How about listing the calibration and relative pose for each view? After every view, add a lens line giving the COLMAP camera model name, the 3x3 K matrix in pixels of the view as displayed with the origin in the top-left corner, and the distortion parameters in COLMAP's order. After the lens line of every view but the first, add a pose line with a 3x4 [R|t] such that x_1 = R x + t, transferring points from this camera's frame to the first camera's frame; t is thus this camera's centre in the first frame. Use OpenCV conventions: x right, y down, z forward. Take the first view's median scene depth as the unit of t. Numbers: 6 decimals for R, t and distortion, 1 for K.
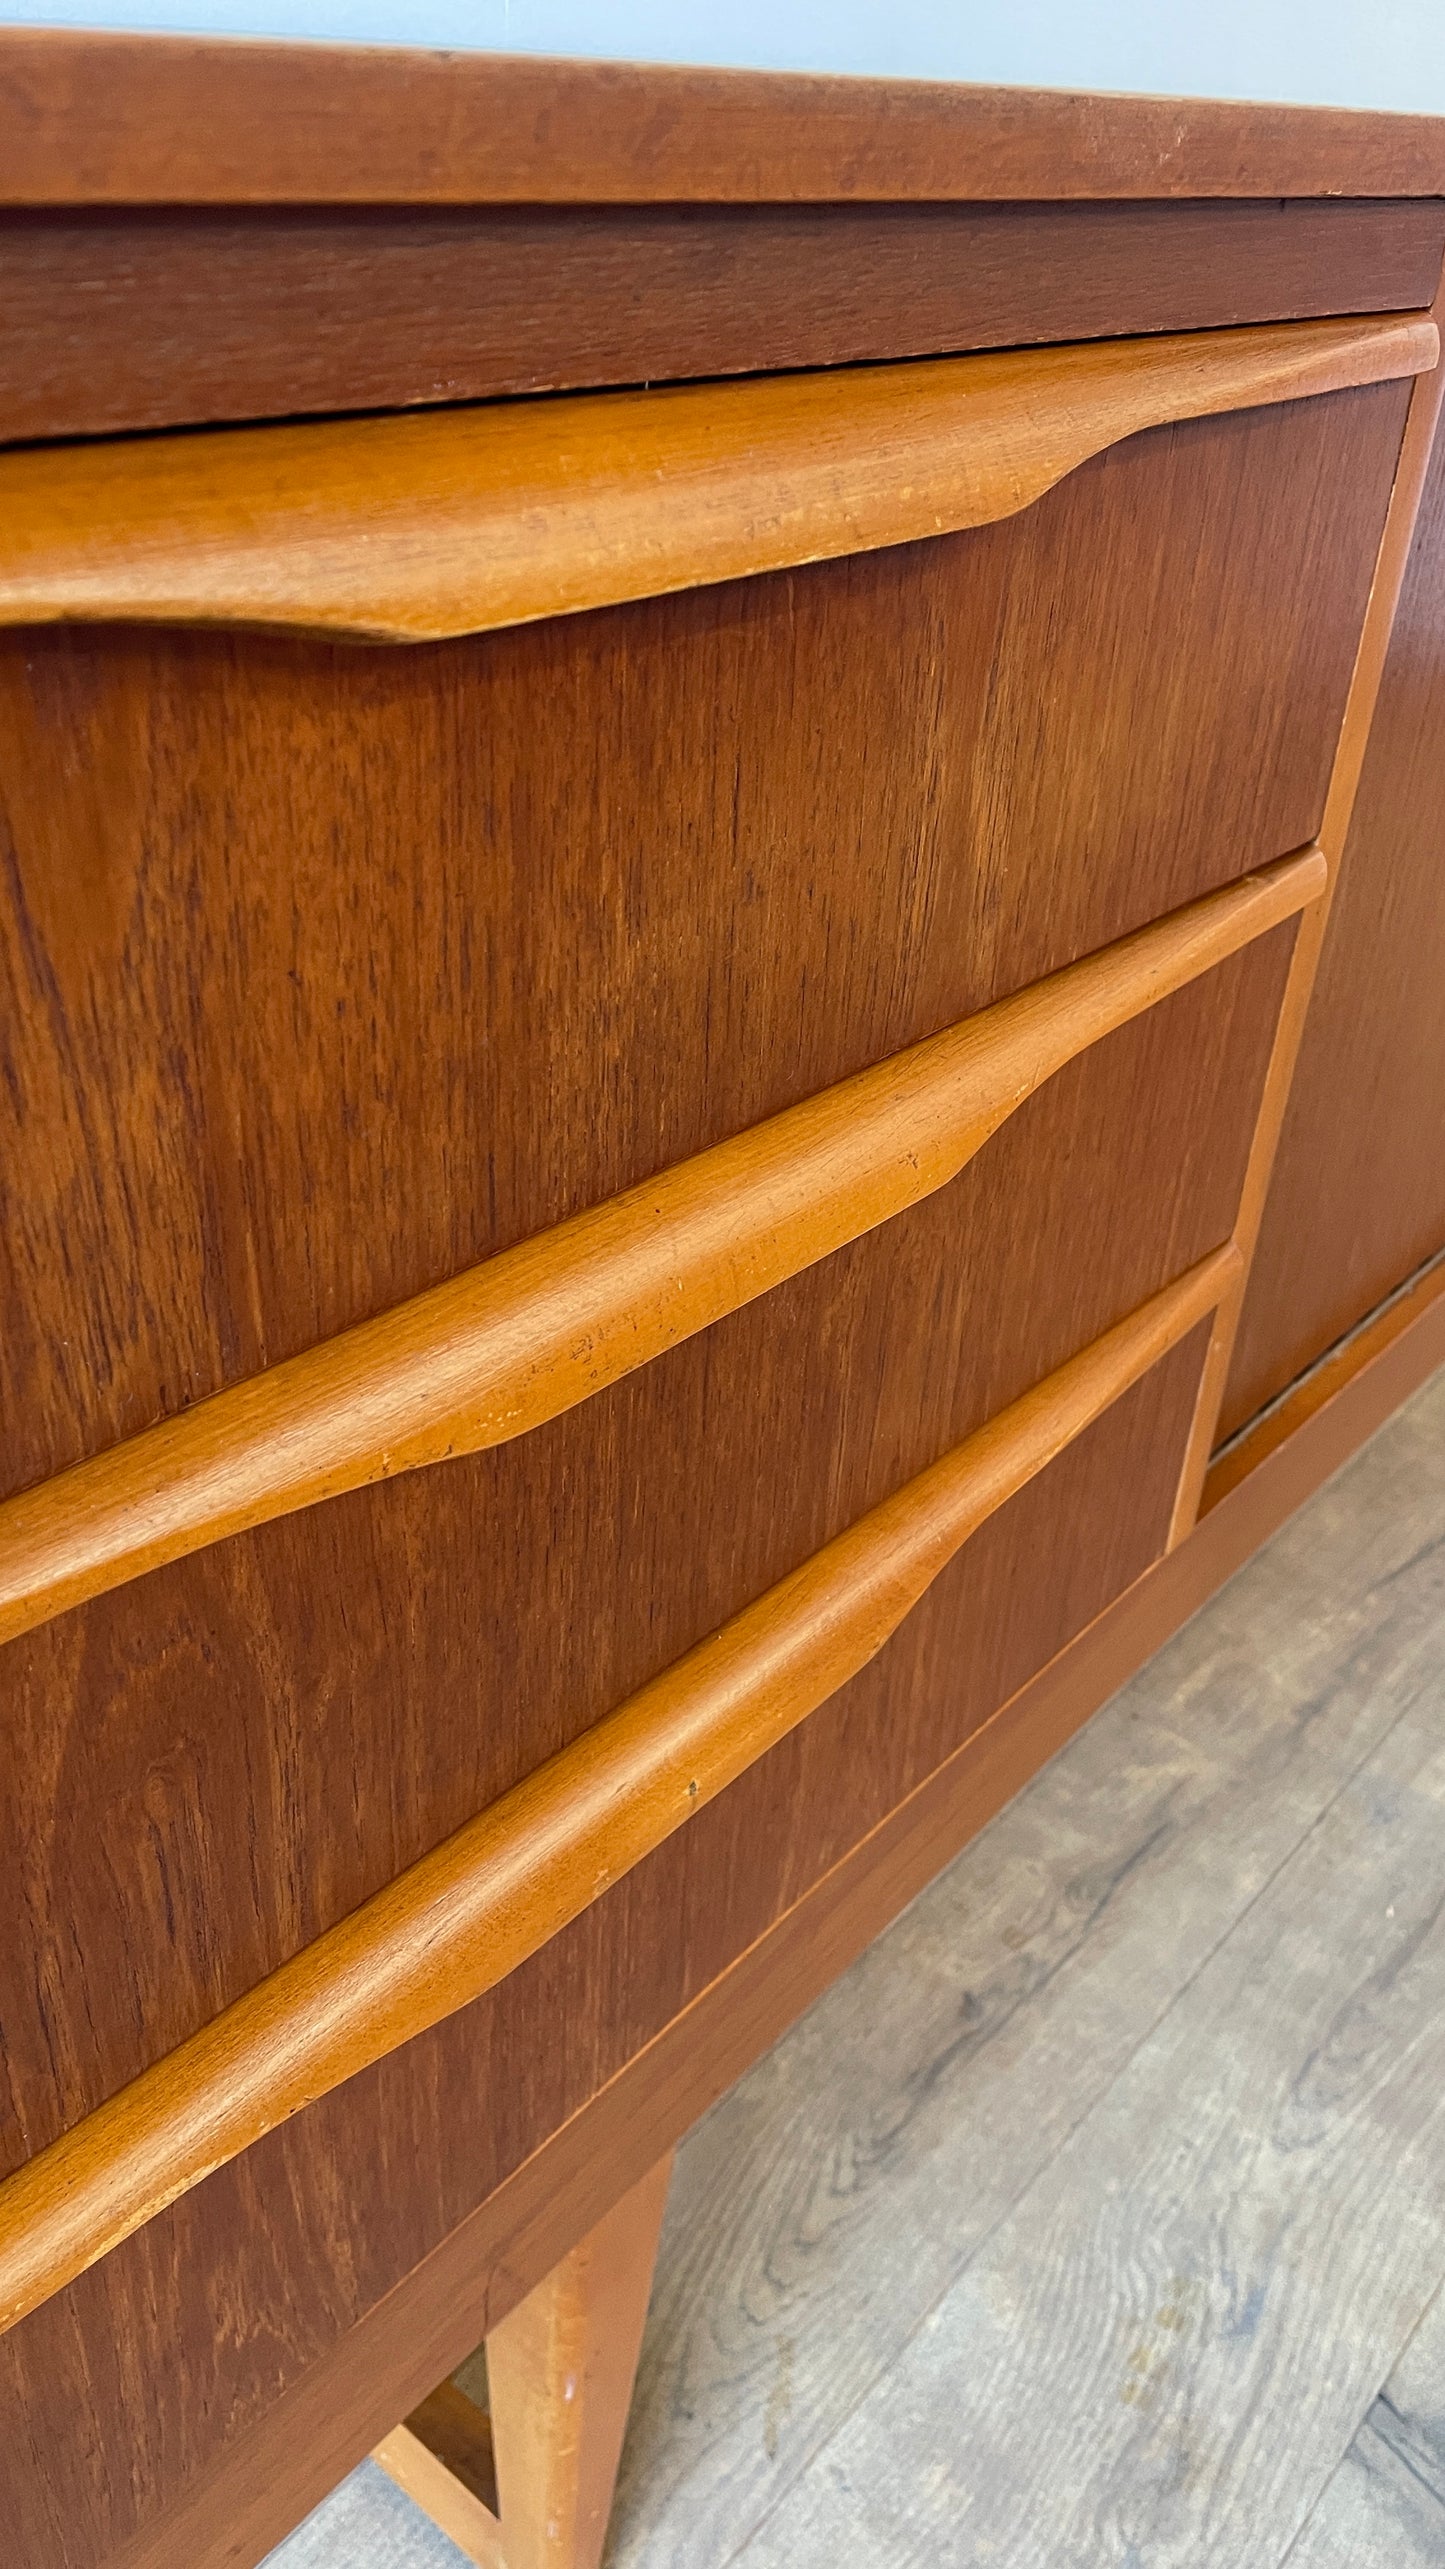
lens RADIAL K [[1947.3, 0, 746.4], [0, 1947.3, 1300.5], [0, 0, 1]] dist [0.085612, -0.113159]
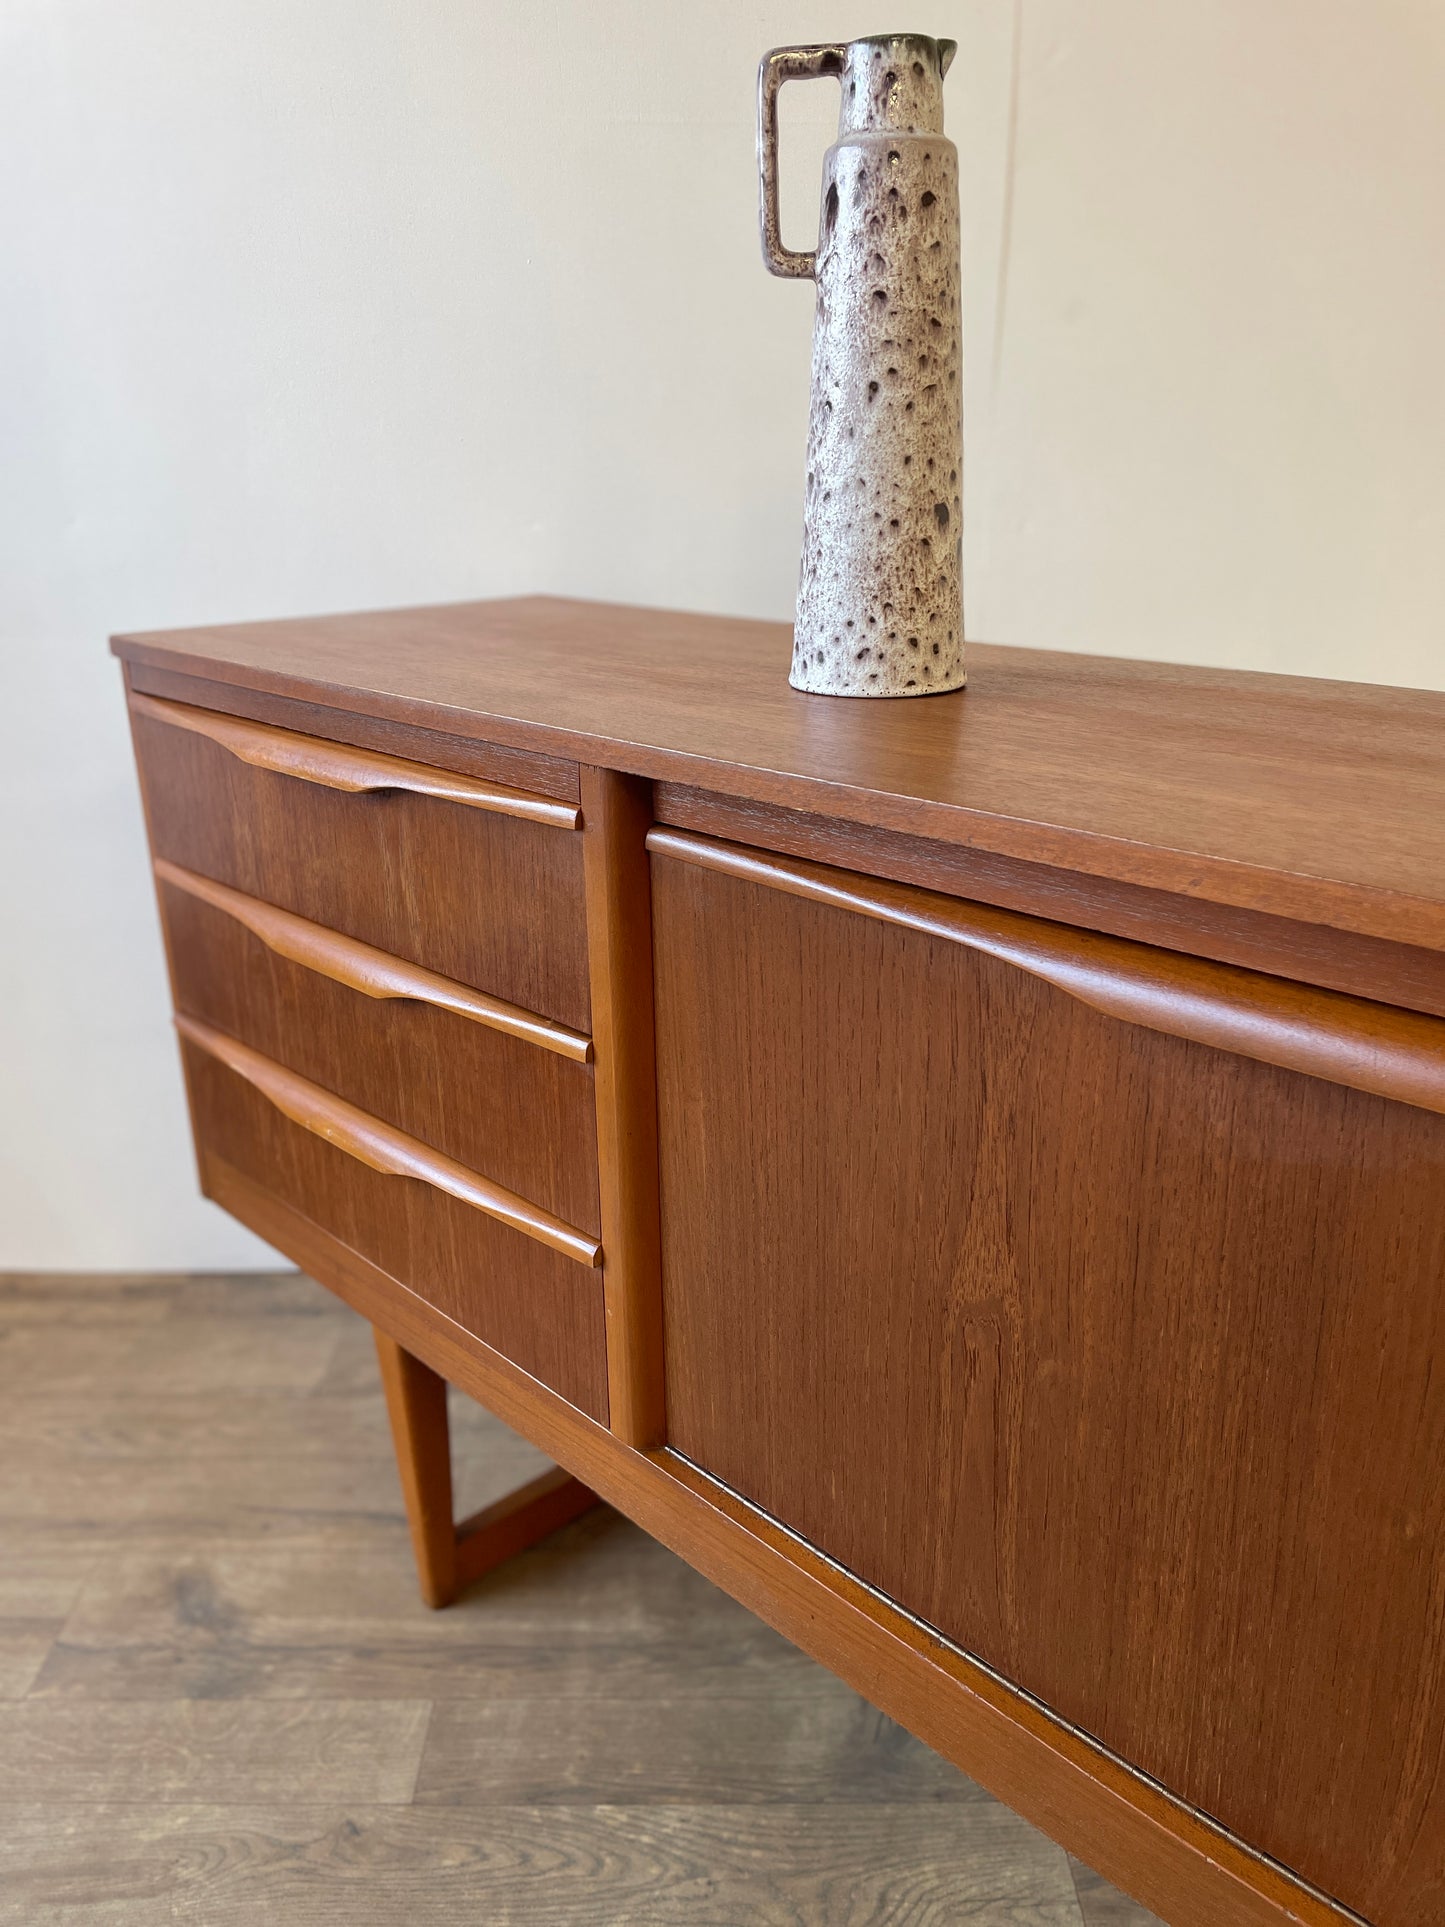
lens RADIAL K [[1459.5, 0, 719.6], [0, 1459.5, 948.5], [0, 0, 1]] dist [0.085020, -0.113588]
pose [[-0.111780, 0.271251, -0.955996, 1.249973], [-0.520823, 0.803319, 0.288828, -0.601086], [0.846314, 0.530190, 0.051478, 0.740078]]
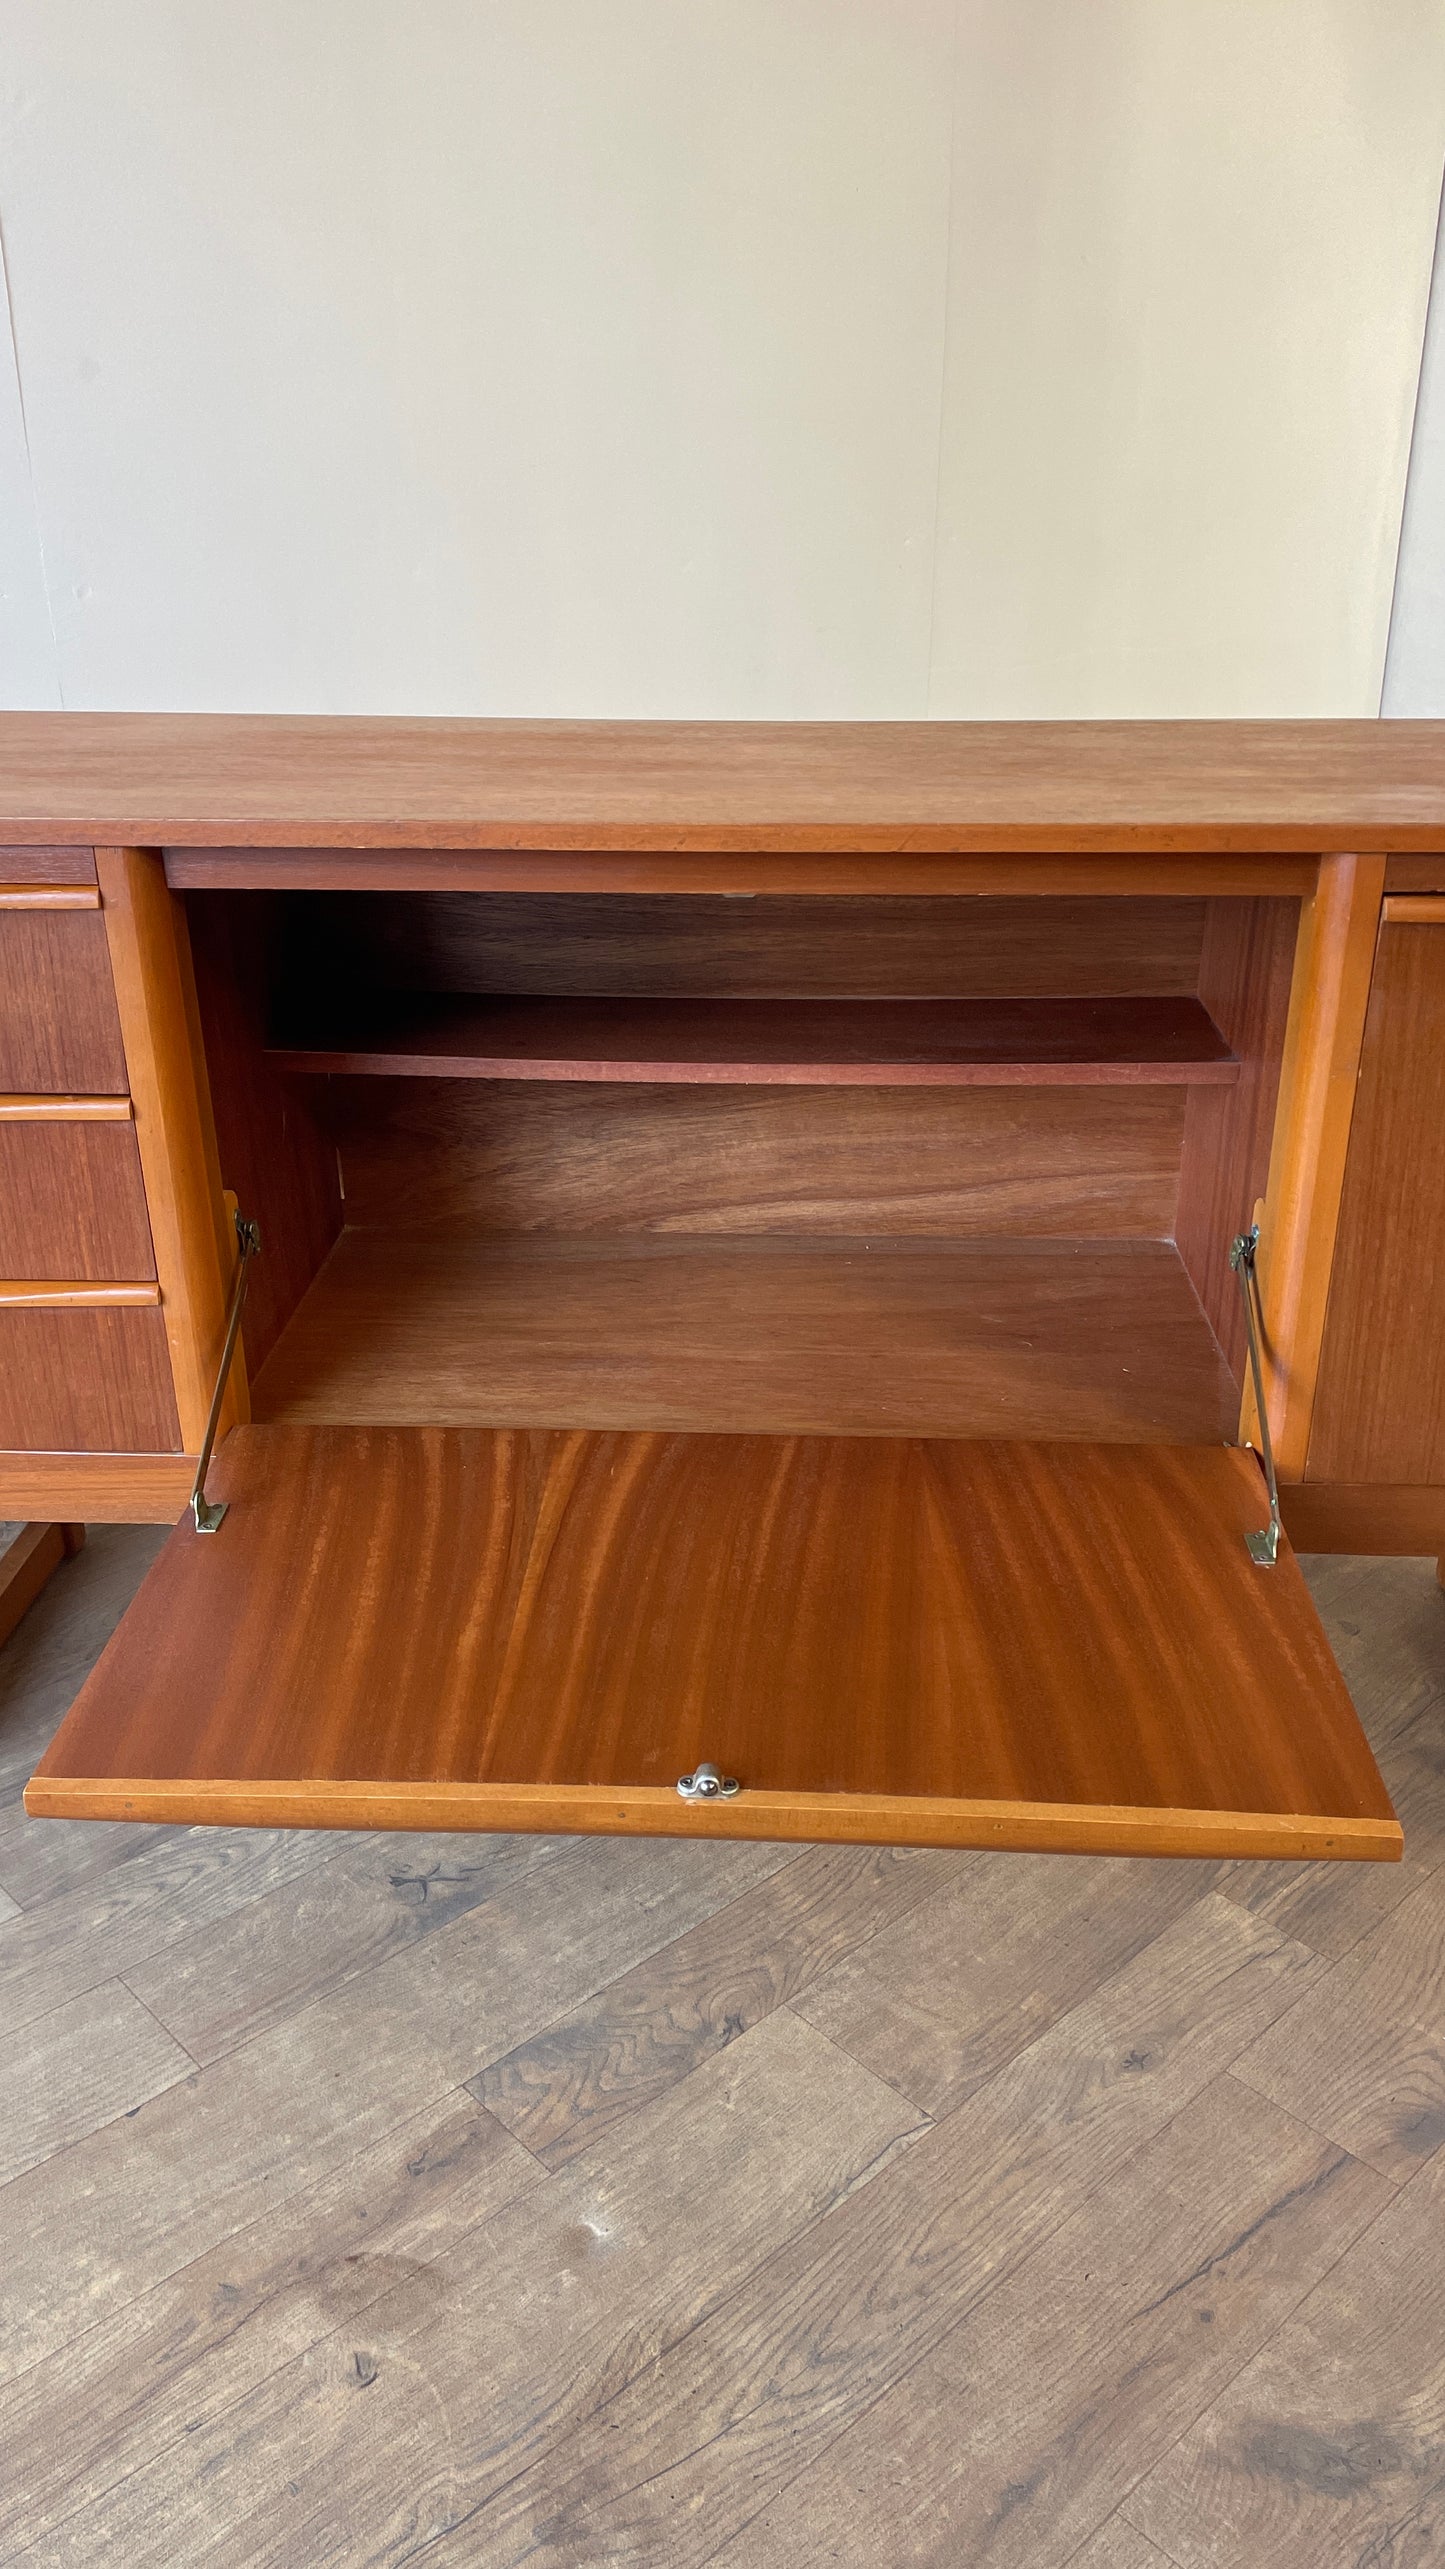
lens RADIAL K [[1947.3, 0, 708.5], [0, 1947.3, 1281.8], [0, 0, 1]] dist [0.085612, -0.113159]
pose [[0.594279, 0.277385, -0.754911, 1.827693], [-0.390040, 0.920272, 0.031099, -0.274470], [0.703350, 0.275964, 0.655090, 0.041560]]
